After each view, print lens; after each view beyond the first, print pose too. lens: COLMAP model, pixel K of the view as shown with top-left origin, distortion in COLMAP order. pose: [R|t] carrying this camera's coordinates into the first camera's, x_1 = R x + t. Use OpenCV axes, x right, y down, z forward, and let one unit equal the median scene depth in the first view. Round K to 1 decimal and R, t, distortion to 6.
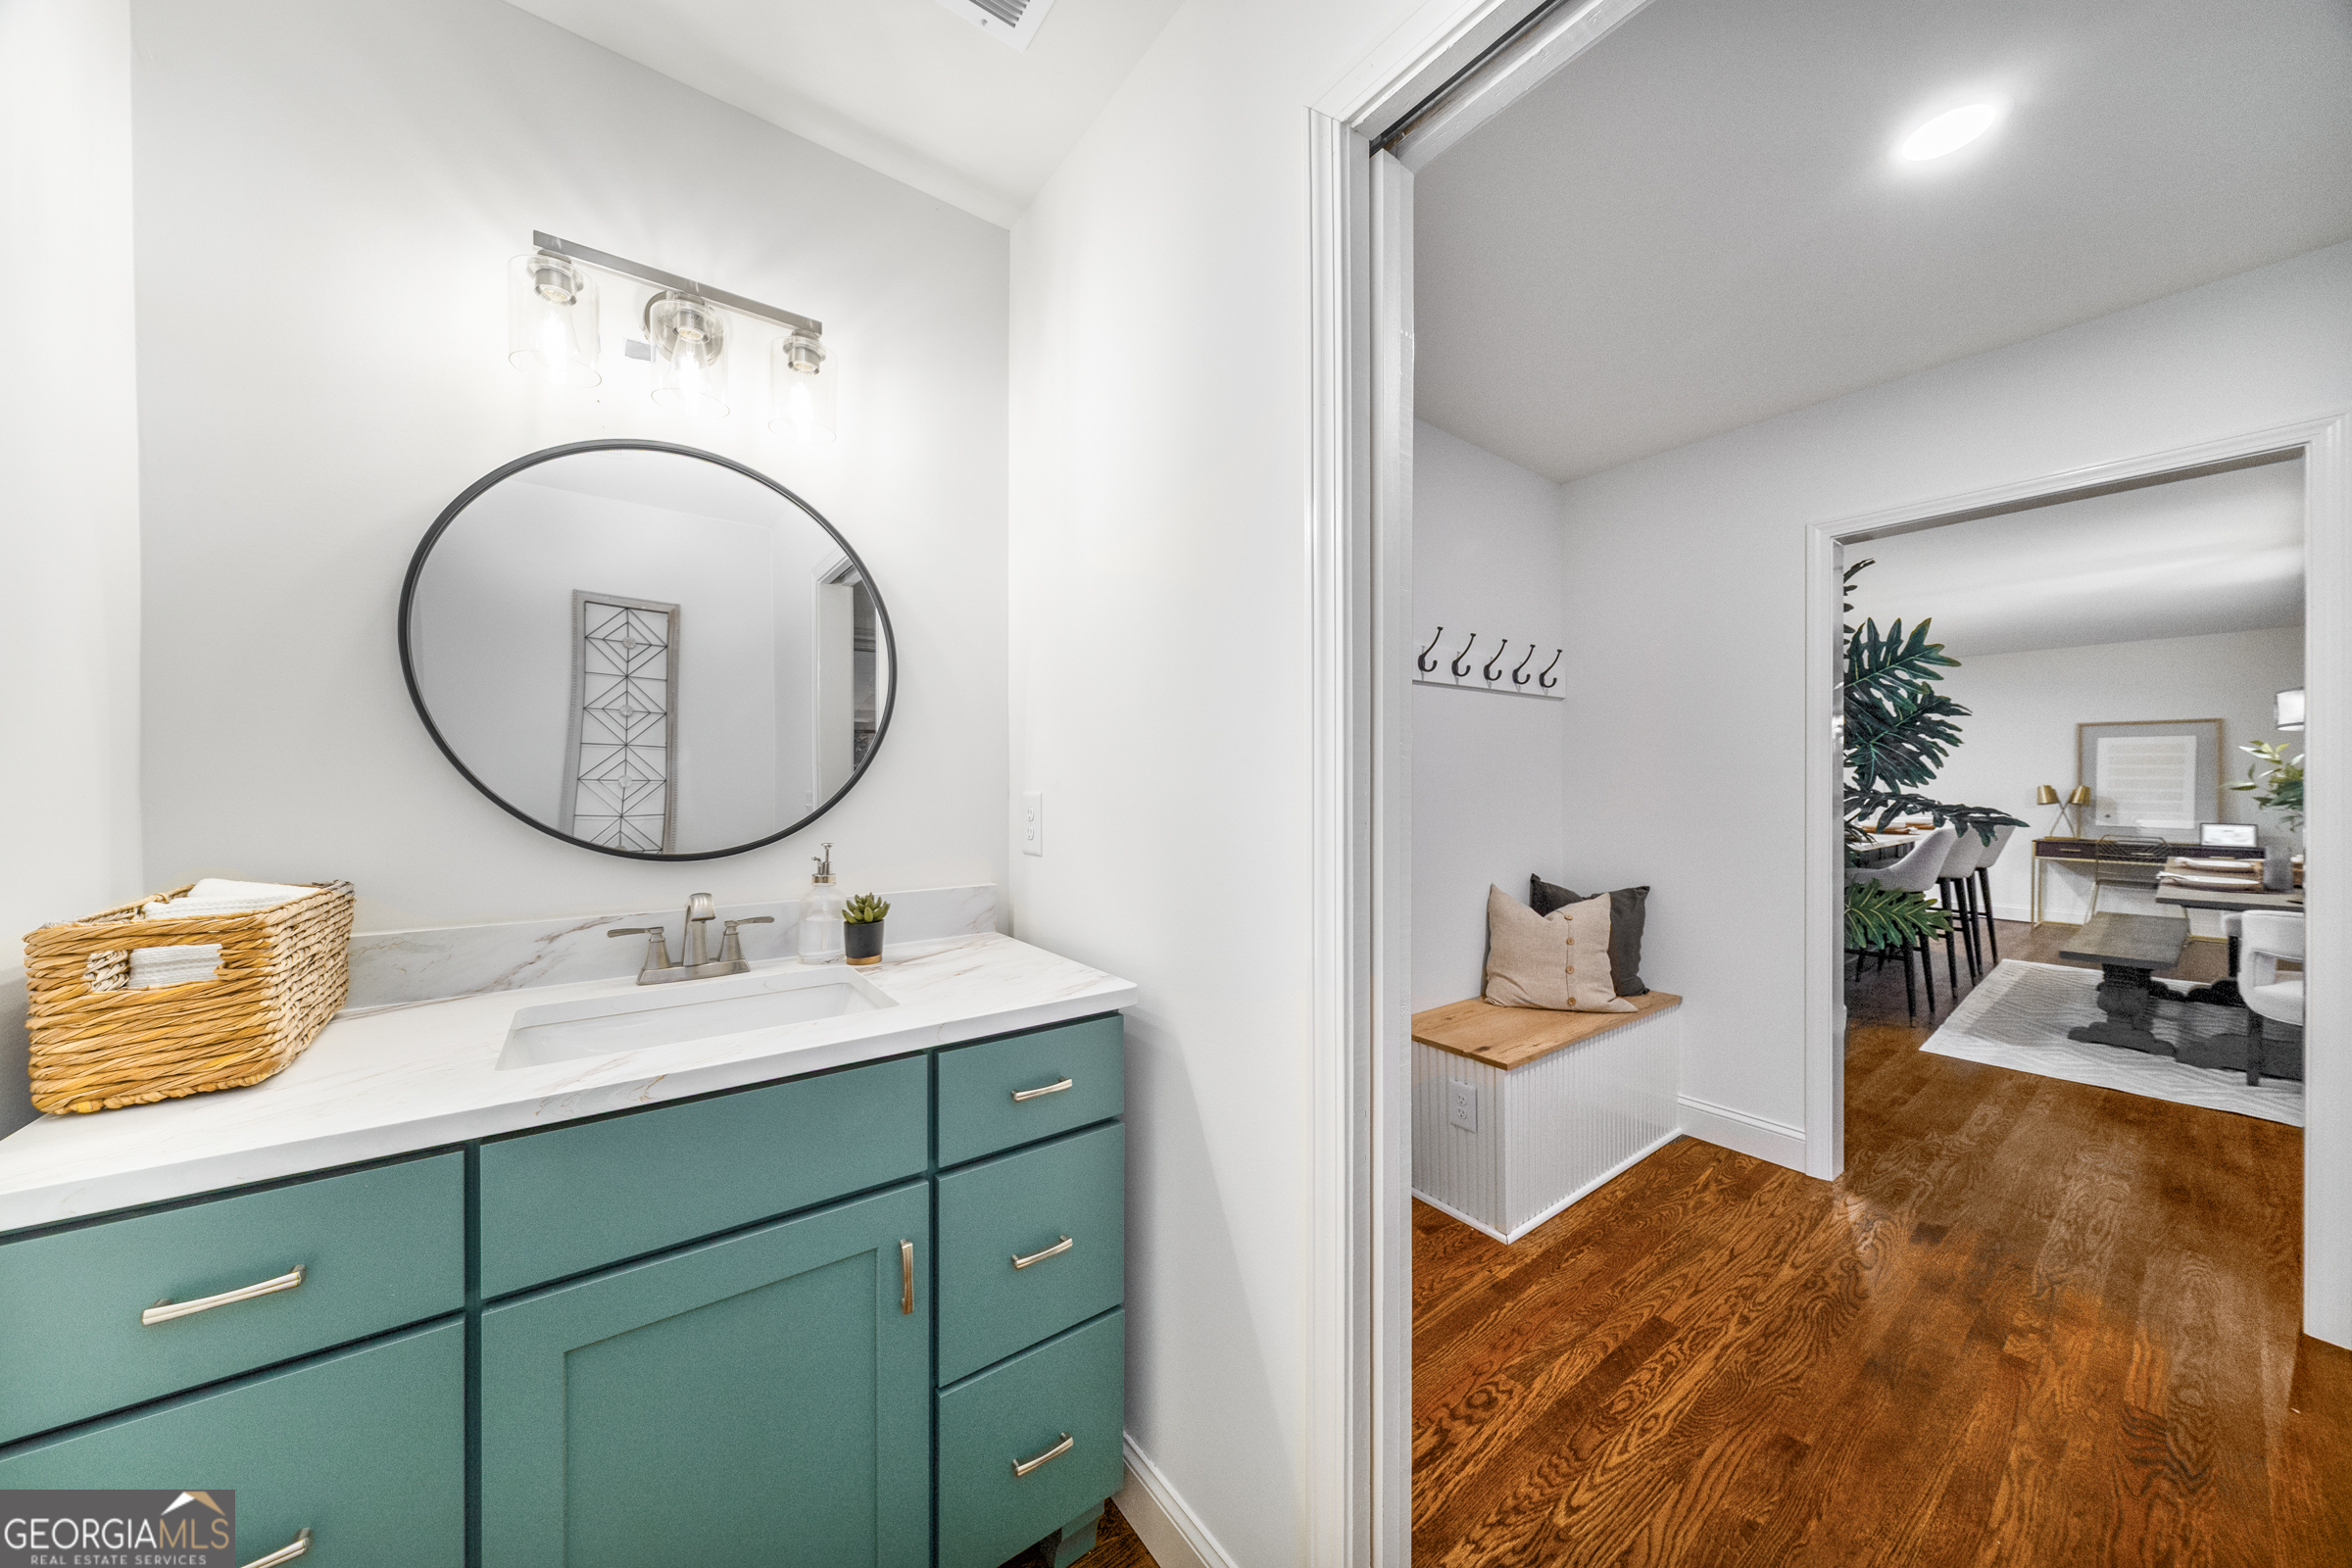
lens RADIAL K [[782.8, 0, 1183.7], [0, 782.8, 782.1], [0, 0, 1]] dist [0.006991, 0.000160]
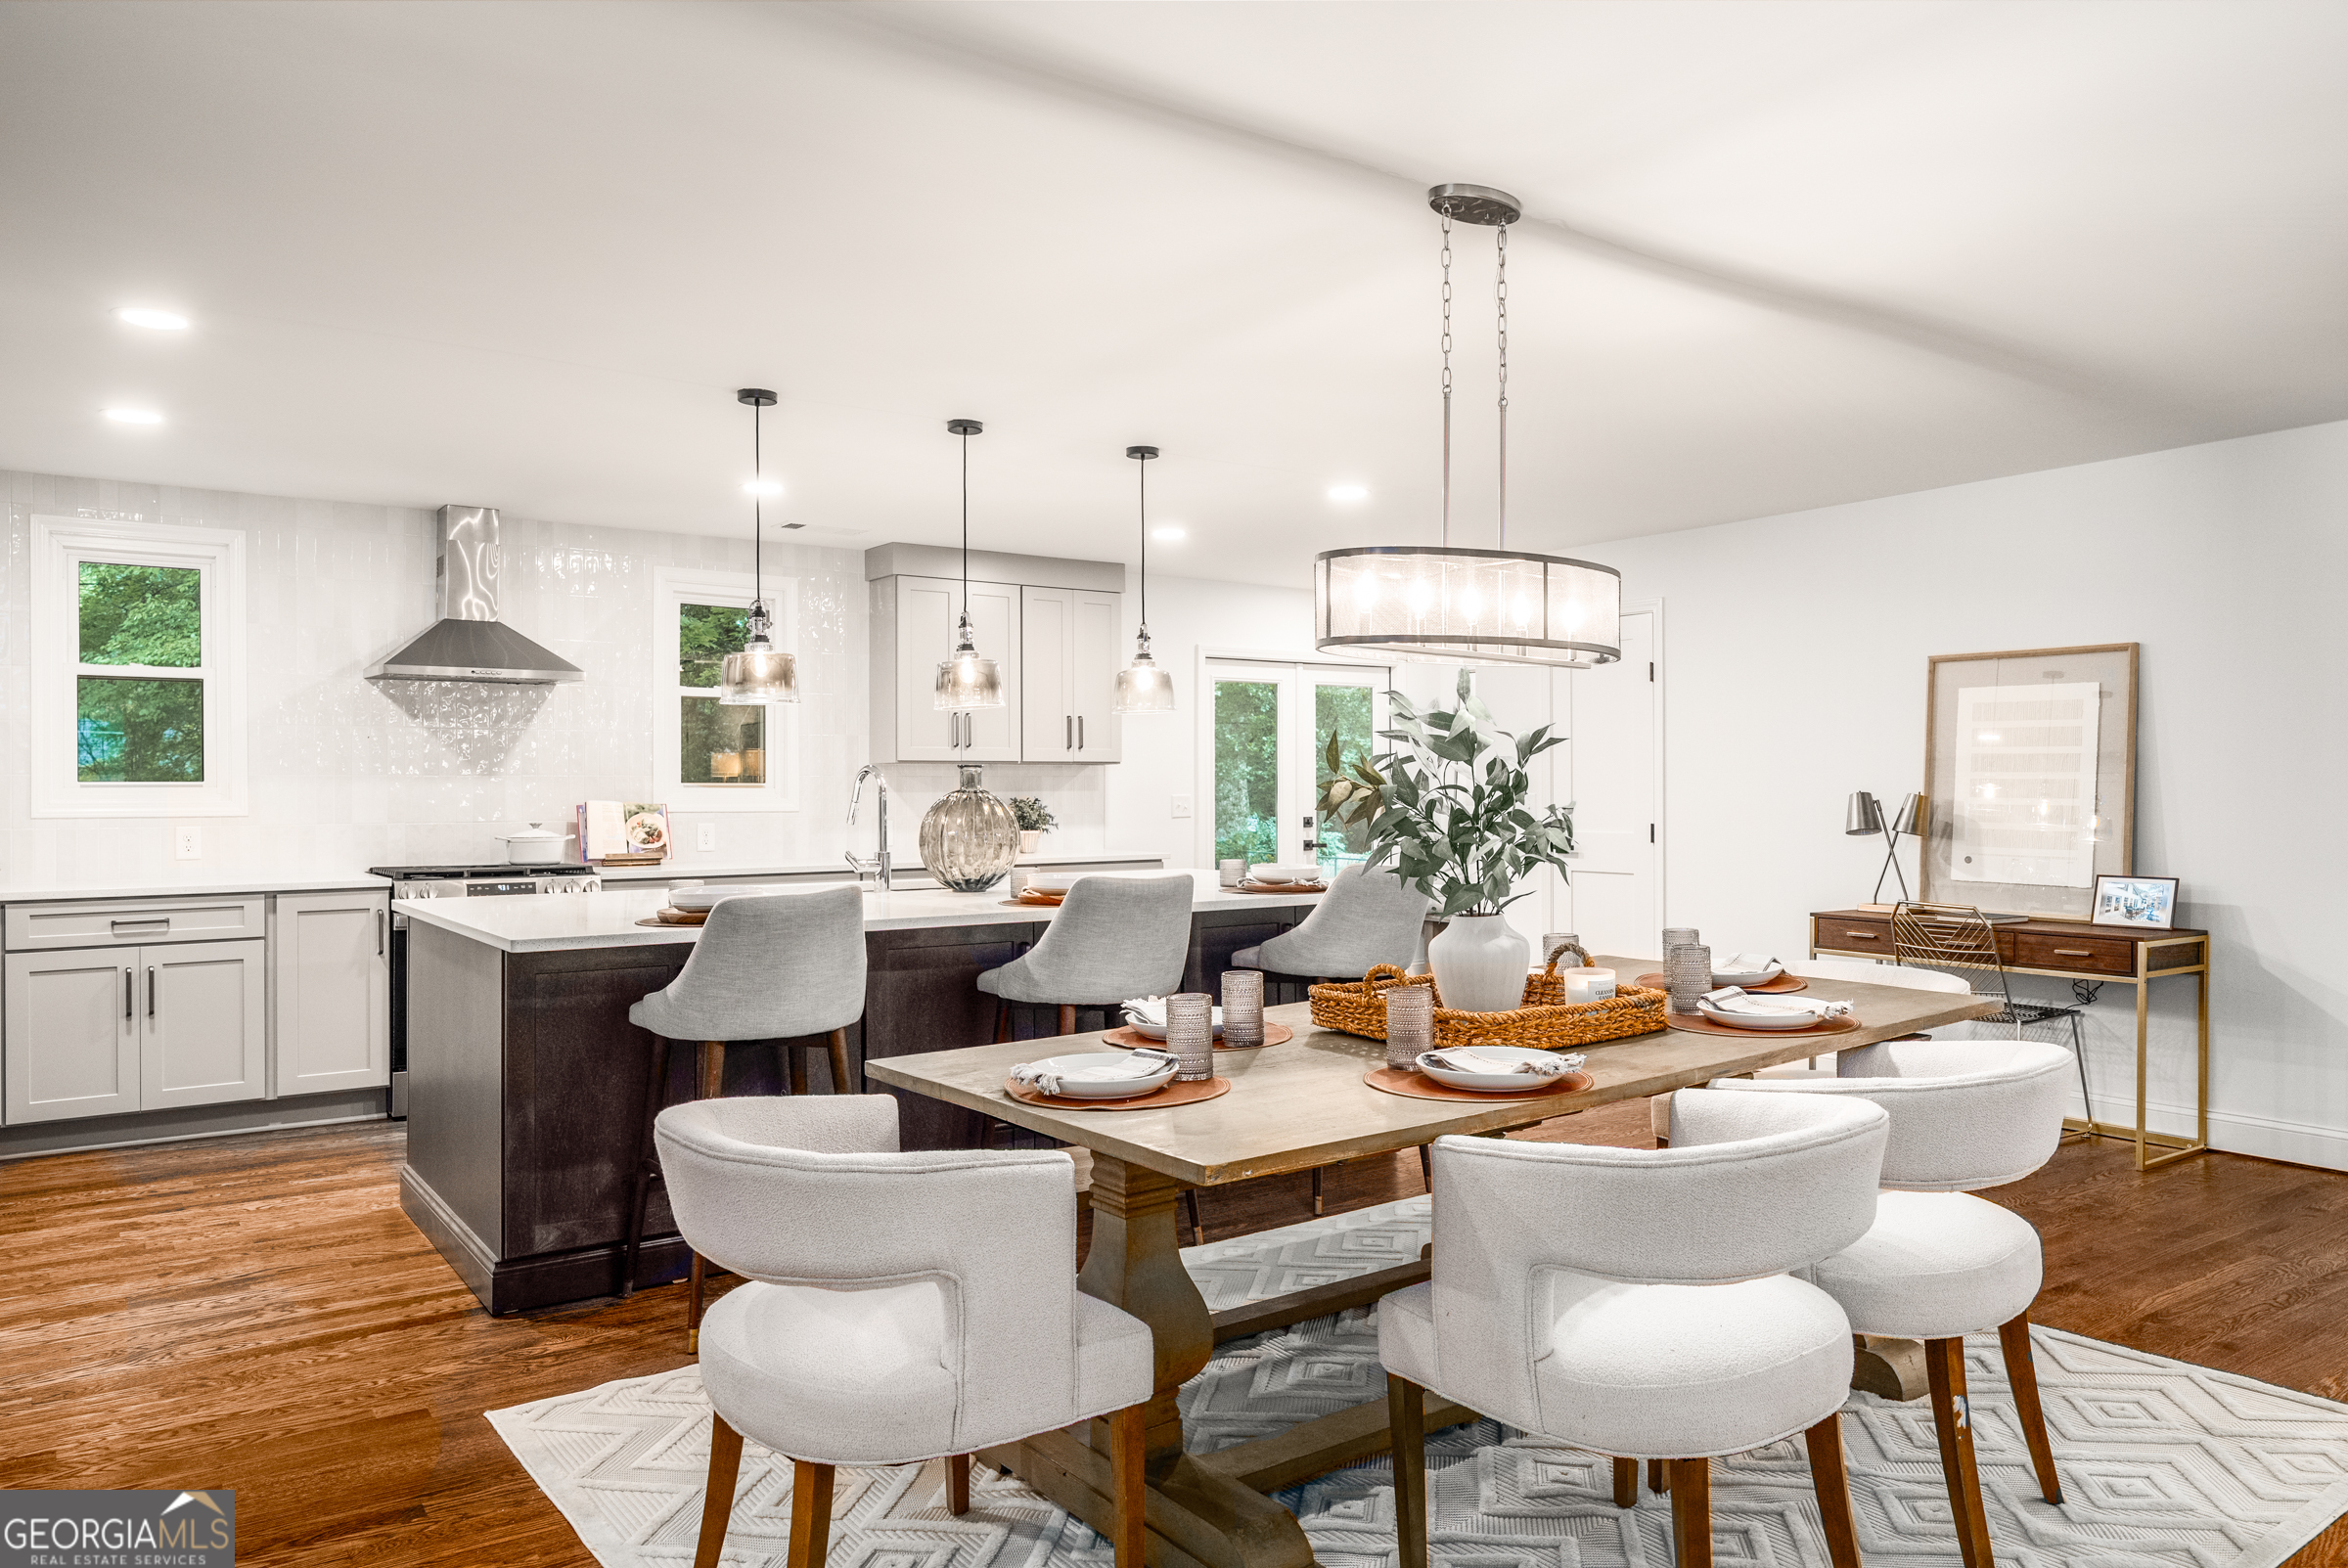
lens RADIAL K [[1556.9, 0, 1179.4], [0, 1556.9, 773.5], [0, 0, 1]] dist [0.000868, -0.000329]
pose [[0.999711, -0.005718, -0.023345, 0.731058], [0.005469, 0.999928, -0.010708, 0.001095], [0.023405, 0.010578, 0.999670, 0.089920]]
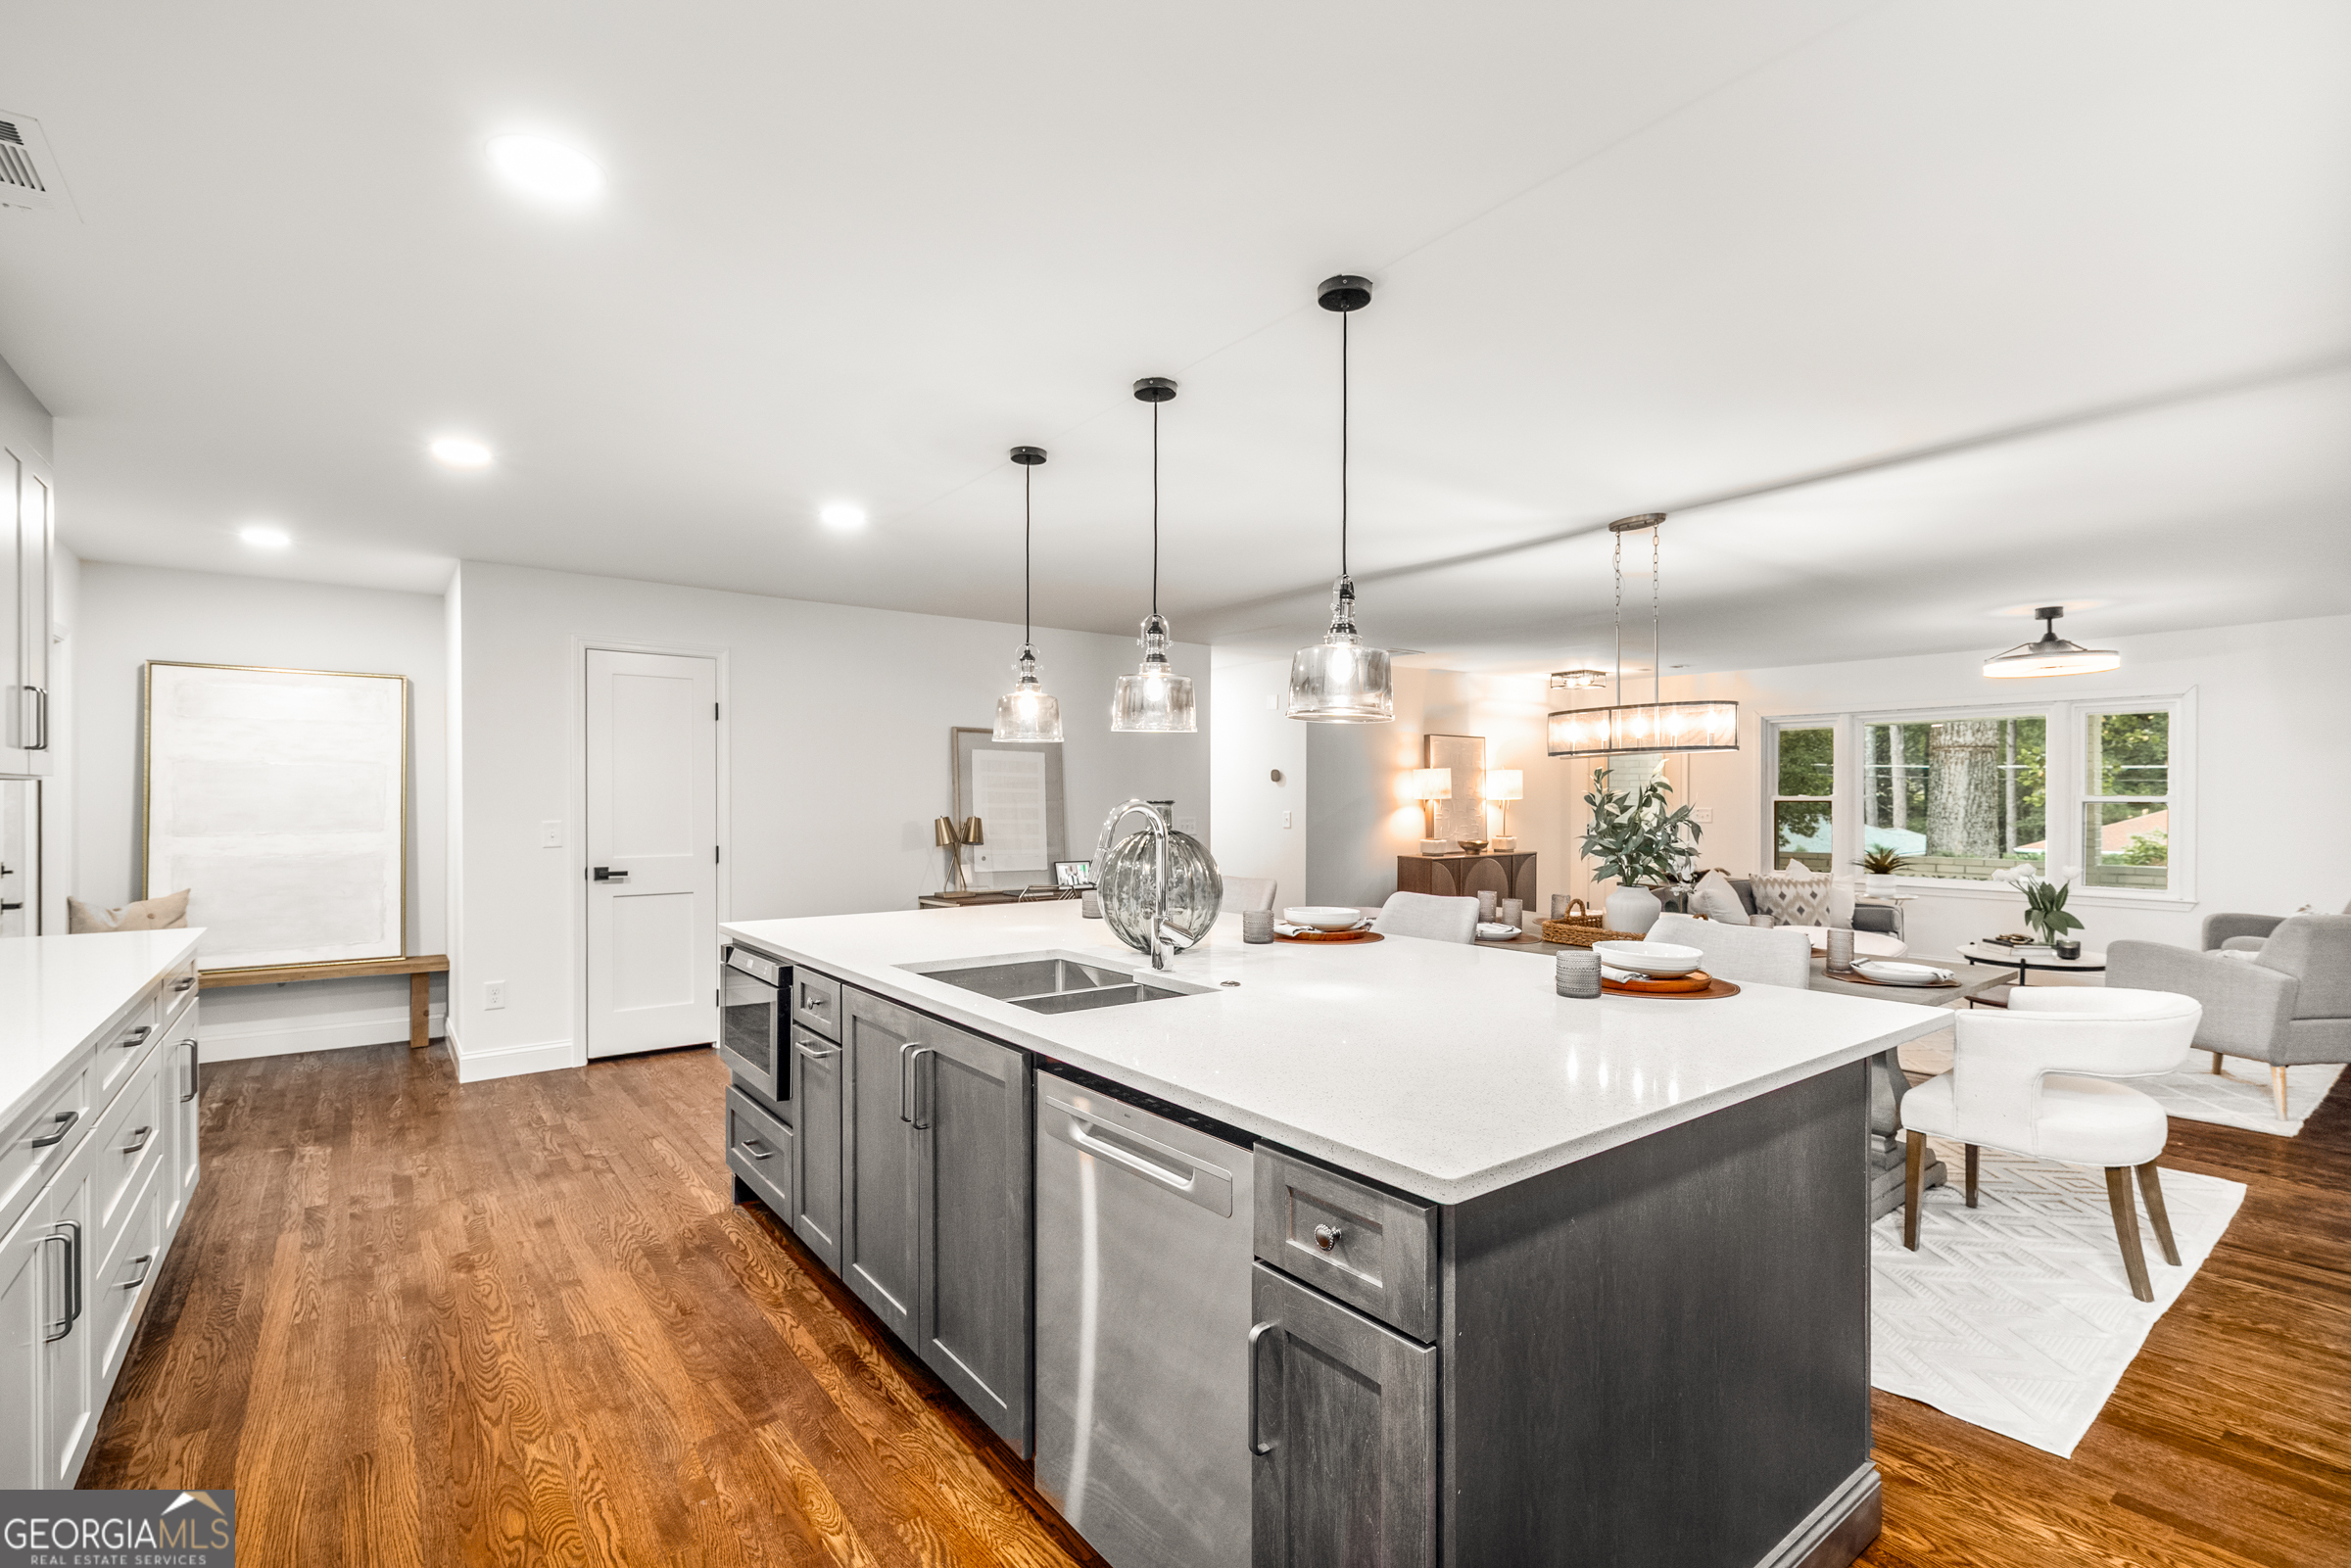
lens RADIAL K [[1064.8, 0, 1177.3], [0, 1064.8, 805.1], [0, 0, 1]] dist [0.003304, -0.000348]
pose [[-0.006592, -0.007737, 0.999948, 0.192151], [-0.000167, 0.999970, 0.007736, -0.012889], [-0.999978, -0.000116, -0.006593, 0.823790]]
